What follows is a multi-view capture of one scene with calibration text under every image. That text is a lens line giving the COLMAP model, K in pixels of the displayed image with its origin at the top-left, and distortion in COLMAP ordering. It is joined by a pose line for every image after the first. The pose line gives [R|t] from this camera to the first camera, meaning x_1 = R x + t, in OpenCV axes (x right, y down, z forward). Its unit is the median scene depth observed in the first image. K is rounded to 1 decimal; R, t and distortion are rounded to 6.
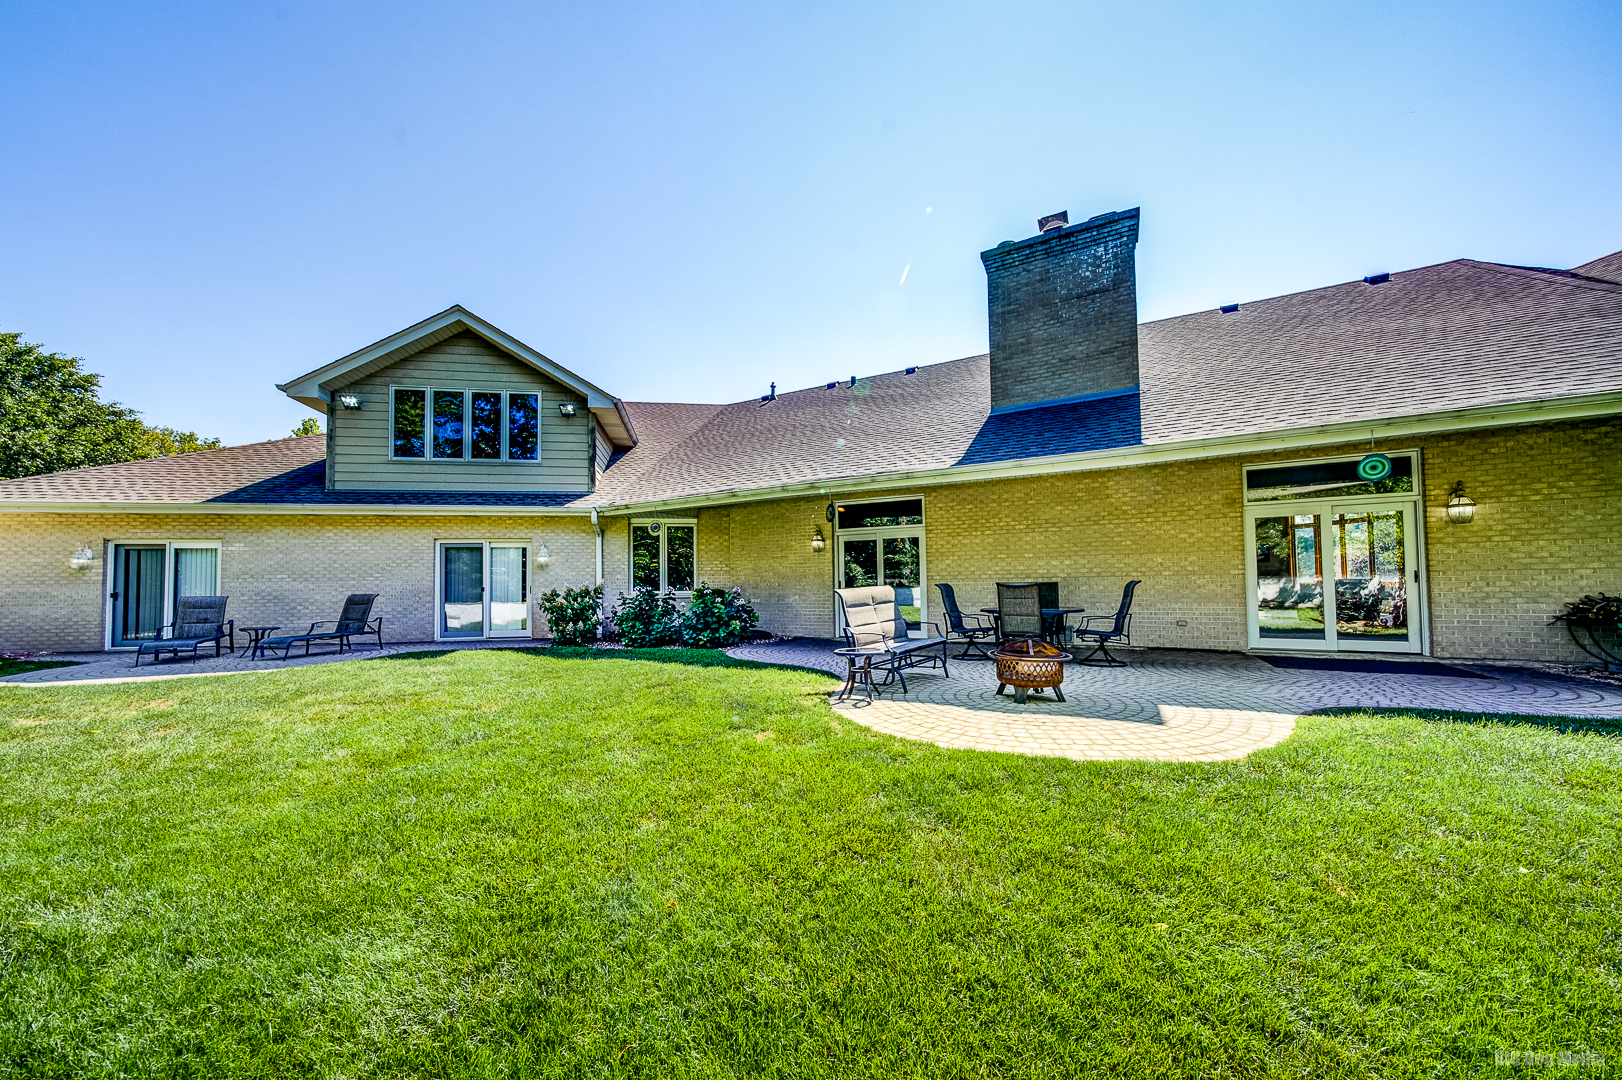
lens RADIAL K [[567.2, 0, 810.0], [0, 567.2, 548.4], [0, 0, 1]] dist [-0.005611, 0.000554]
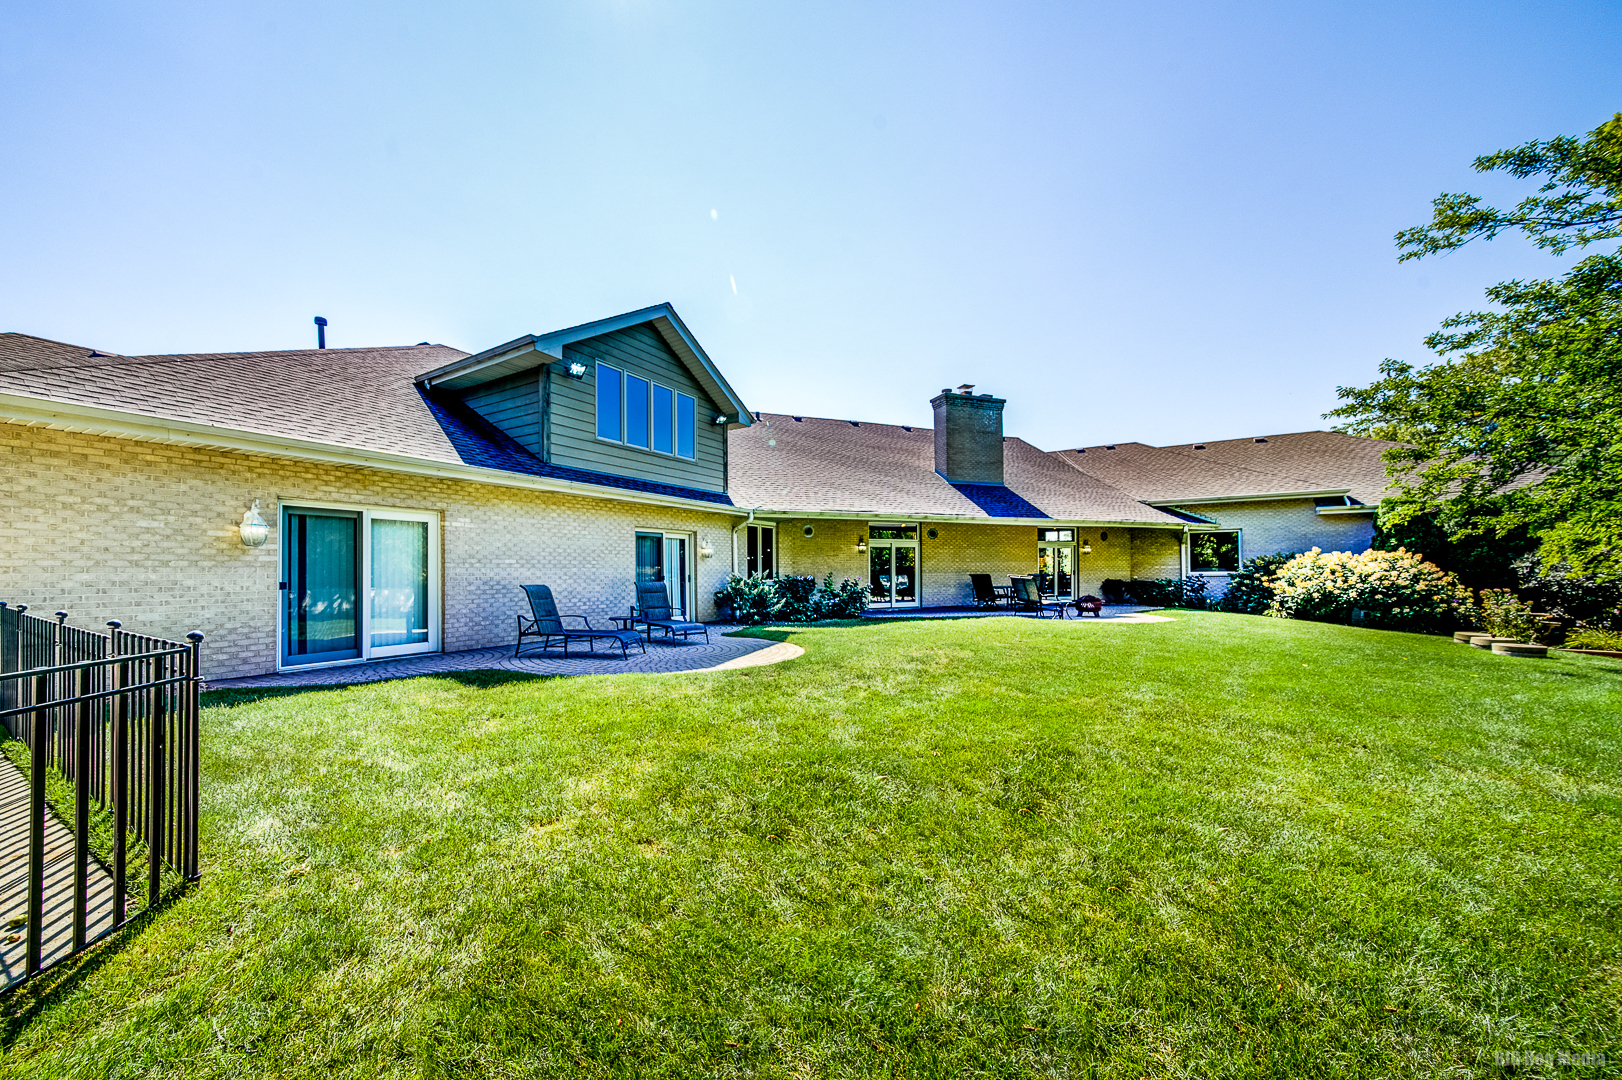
lens RADIAL K [[567.2, 0, 813.9], [0, 567.2, 547.6], [0, 0, 1]] dist [-0.005611, 0.000554]
pose [[0.642106, 0.041053, 0.765516, -1.303691], [-0.048923, 0.998724, -0.012523, 0.018001], [-0.765054, -0.029411, 0.643295, 0.123288]]
